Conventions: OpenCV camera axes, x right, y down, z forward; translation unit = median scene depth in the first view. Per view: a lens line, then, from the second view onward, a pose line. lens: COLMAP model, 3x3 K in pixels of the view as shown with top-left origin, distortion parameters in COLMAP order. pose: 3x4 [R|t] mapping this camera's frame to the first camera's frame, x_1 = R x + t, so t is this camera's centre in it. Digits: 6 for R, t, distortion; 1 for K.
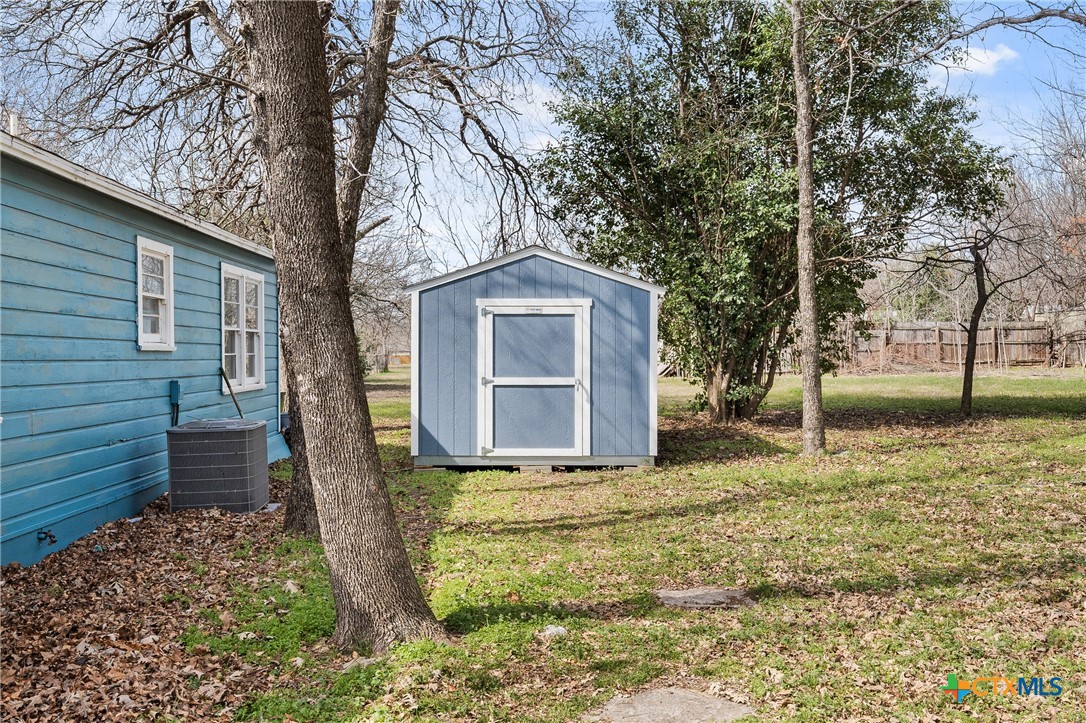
lens RADIAL K [[934.4, 0, 542.3], [0, 934.4, 355.6], [0, 0, 1]] dist [-0.000360, 0.000424]
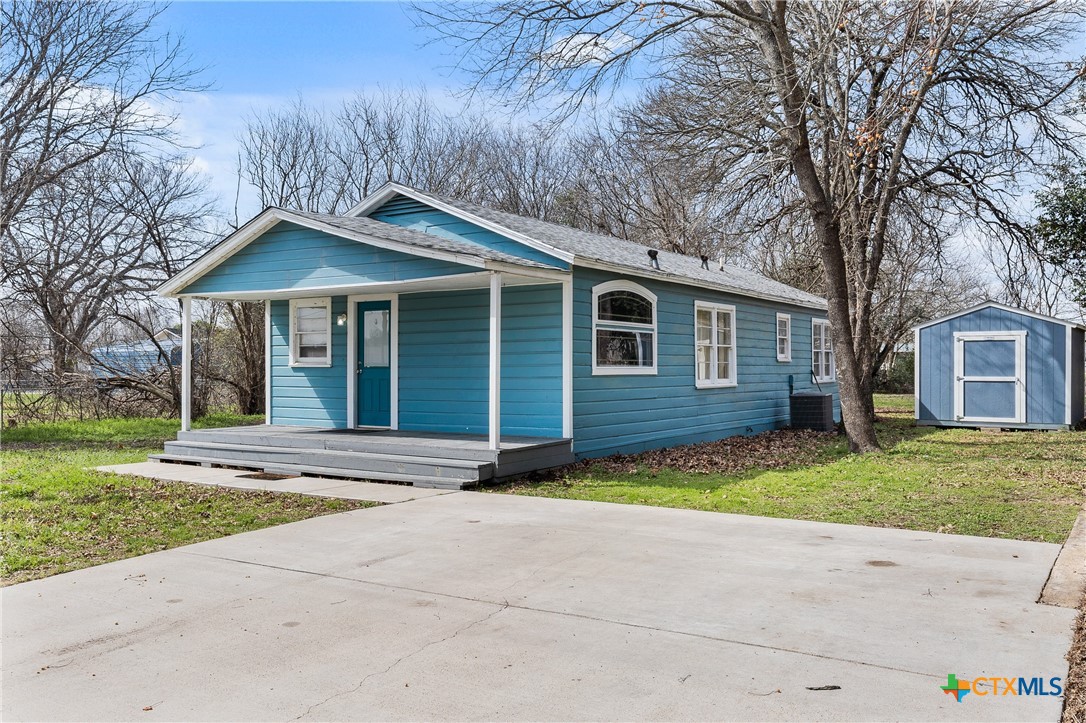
lens RADIAL K [[934.4, 0, 539.5], [0, 934.4, 357.4], [0, 0, 1]] dist [-0.000360, 0.000424]
pose [[0.817589, -0.004553, -0.575784, 0.306245], [-0.001636, 0.999946, -0.010230, 0.006601], [0.575799, 0.009306, 0.817538, -0.897389]]
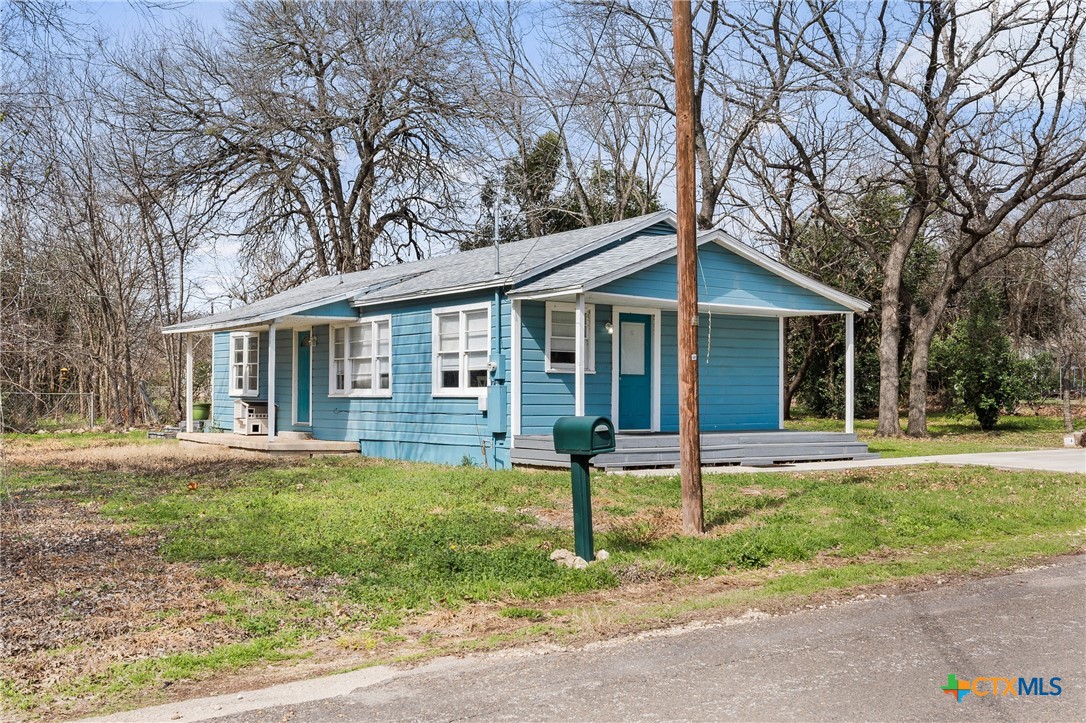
lens RADIAL K [[1126.7, 0, 545.6], [0, 1126.7, 366.9], [0, 0, 1]] dist [-0.002378, 0.000000]
pose [[0.821321, 0.022673, 0.570015, -1.660167], [-0.005962, 0.999496, -0.031167, 0.047730], [-0.570435, 0.022199, 0.821043, -1.273031]]
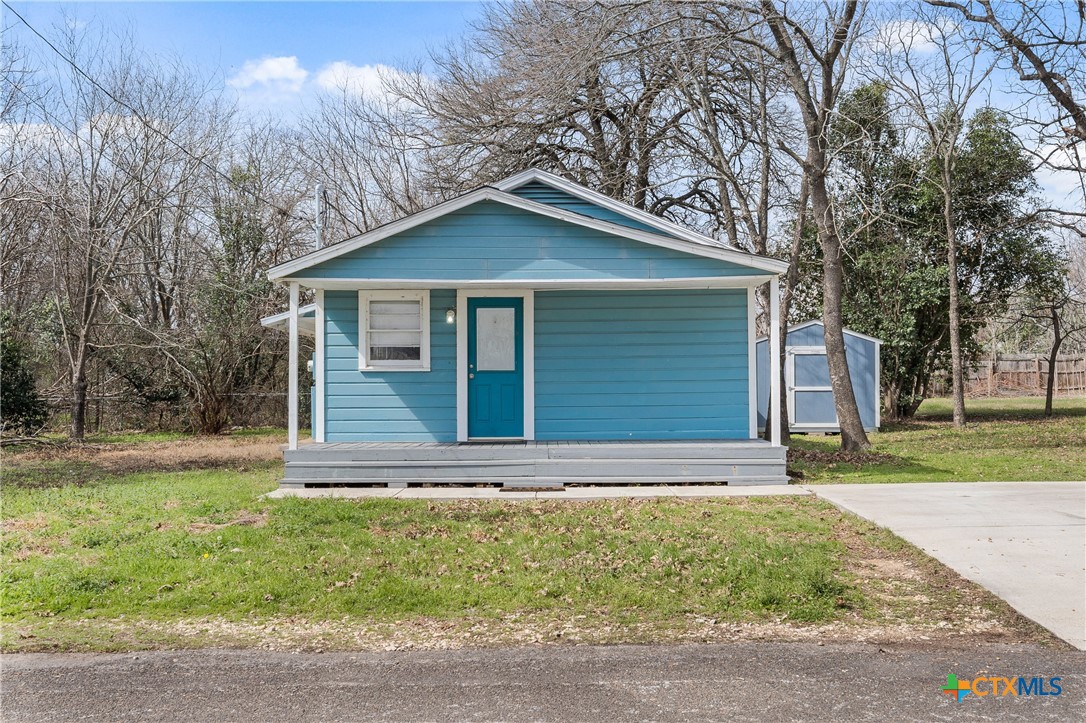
lens RADIAL K [[1126.7, 0, 534.8], [0, 1126.7, 362.4], [0, 0, 1]] dist [-0.002378, 0.000000]
pose [[0.999567, -0.004062, -0.029152, -0.521137], [0.003282, 0.999636, -0.026766, 0.033256], [0.029250, 0.026659, 0.999217, -1.353426]]
